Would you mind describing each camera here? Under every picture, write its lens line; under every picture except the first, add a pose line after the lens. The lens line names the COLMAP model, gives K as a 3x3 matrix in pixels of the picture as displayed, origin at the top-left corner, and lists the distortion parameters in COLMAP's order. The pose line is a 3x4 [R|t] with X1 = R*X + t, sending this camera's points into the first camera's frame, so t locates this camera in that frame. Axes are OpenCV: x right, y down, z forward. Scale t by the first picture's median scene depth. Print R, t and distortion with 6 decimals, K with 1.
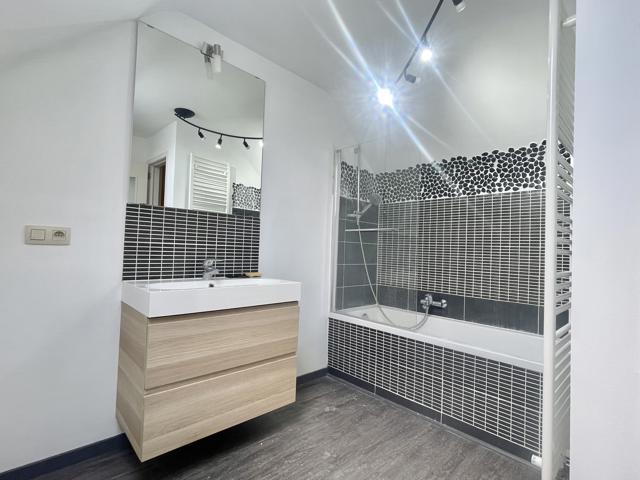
lens RADIAL K [[314.4, 0, 323.2], [0, 314.4, 238.4], [0, 0, 1]] dist [-0.002138, -0.000709]
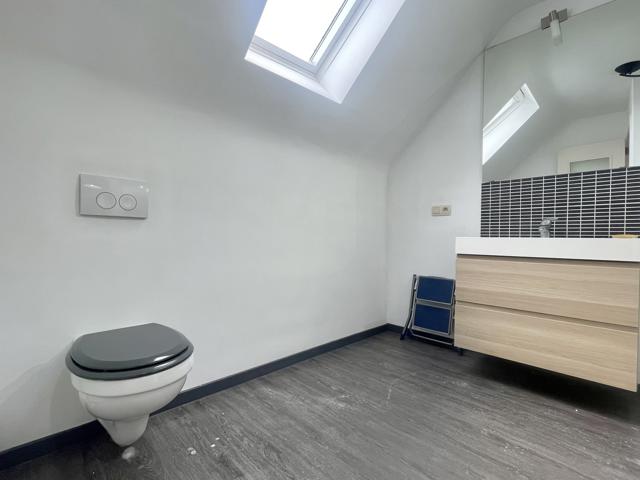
lens RADIAL K [[314.4, 0, 323.2], [0, 314.4, 238.4], [0, 0, 1]] dist [-0.002138, -0.000709]
pose [[0.027850, -0.039547, -0.998830, 0.780501], [0.020463, 0.999030, -0.038984, 0.183100], [0.999403, -0.019353, 0.028633, 0.256469]]
